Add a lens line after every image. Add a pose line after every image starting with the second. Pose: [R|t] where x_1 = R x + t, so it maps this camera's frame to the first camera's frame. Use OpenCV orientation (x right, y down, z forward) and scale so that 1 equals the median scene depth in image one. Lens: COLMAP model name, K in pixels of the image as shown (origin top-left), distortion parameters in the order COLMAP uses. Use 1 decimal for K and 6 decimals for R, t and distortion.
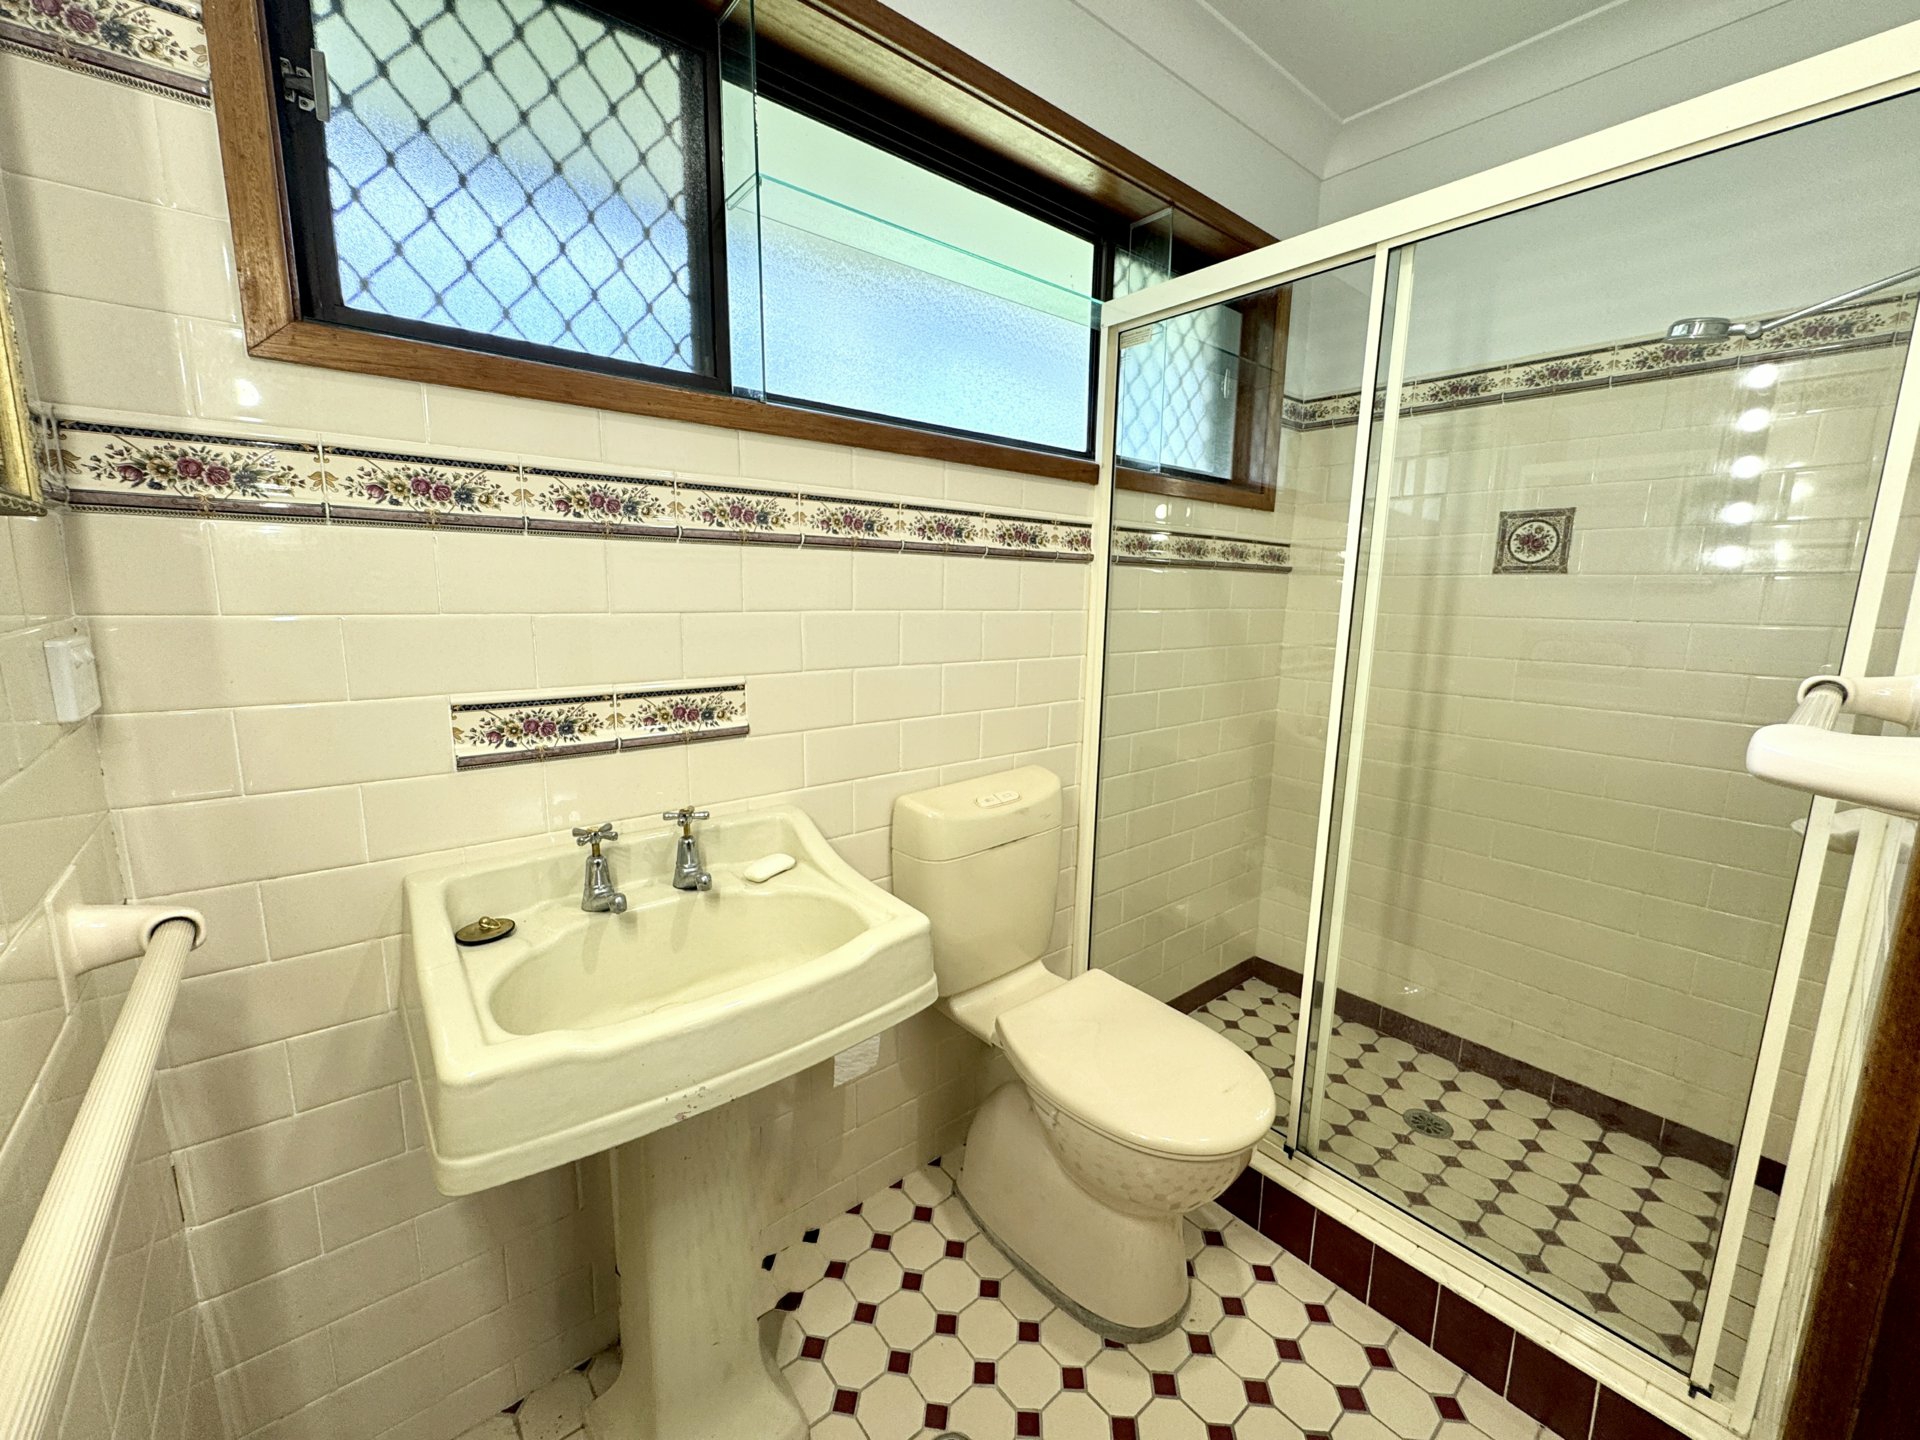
lens RADIAL K [[771.4, 0, 960.0], [0, 771.4, 720.0], [0, 0, 1]] dist [-0.001834, 0.000449]
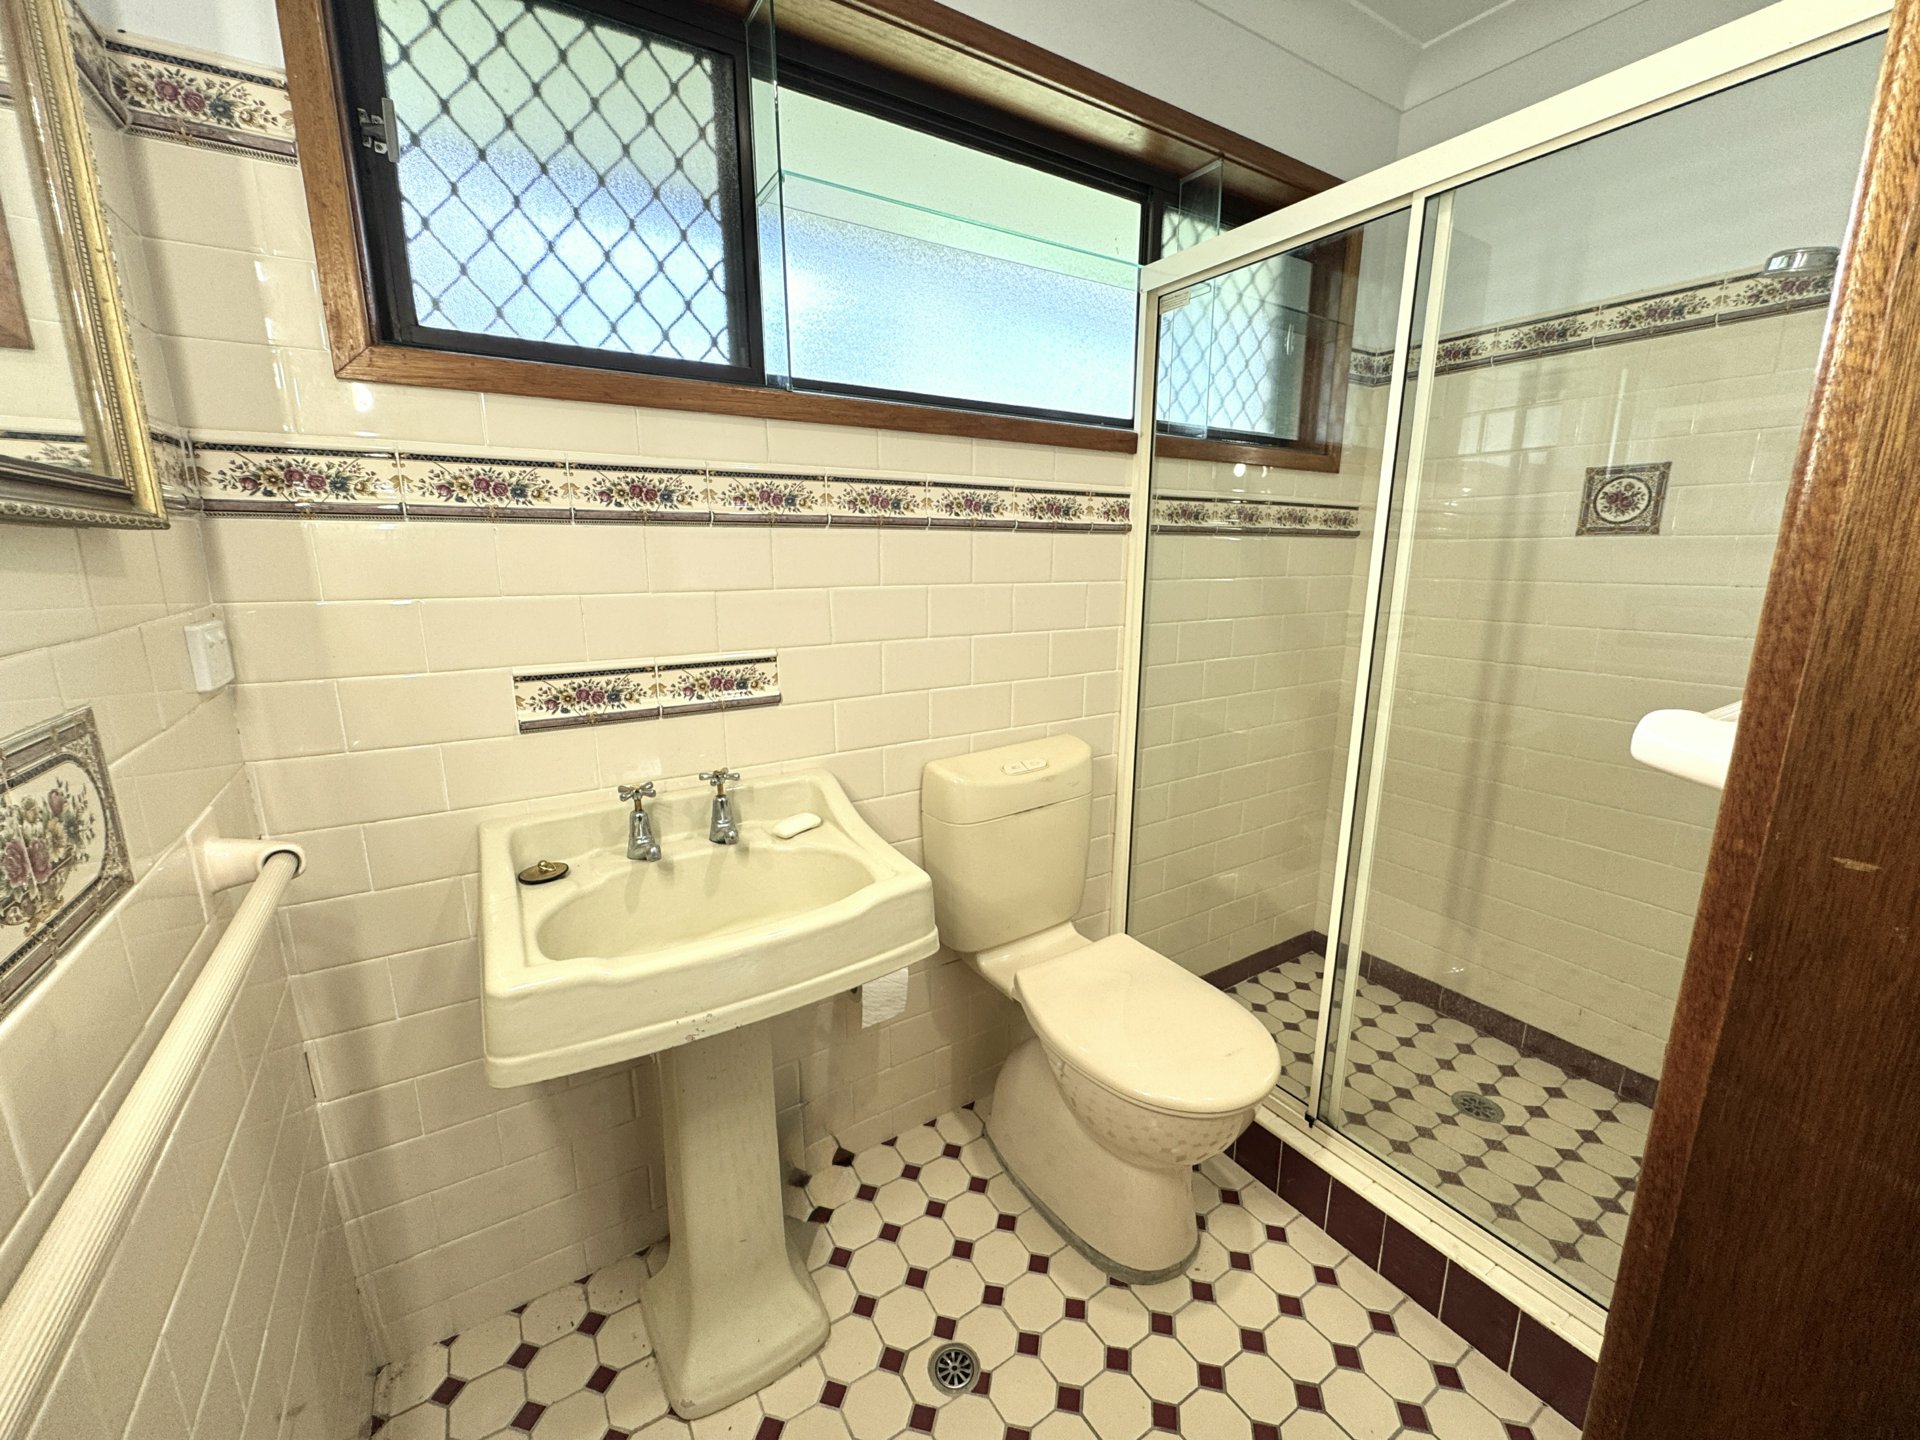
lens RADIAL K [[771.4, 0, 960.0], [0, 771.4, 720.0], [0, 0, 1]] dist [-0.001834, 0.000449]
pose [[0.991823, 0.011467, -0.127102, 0.111953], [-0.005685, 0.998936, 0.045759, -0.008294], [0.127492, -0.044662, 0.990834, -0.040949]]
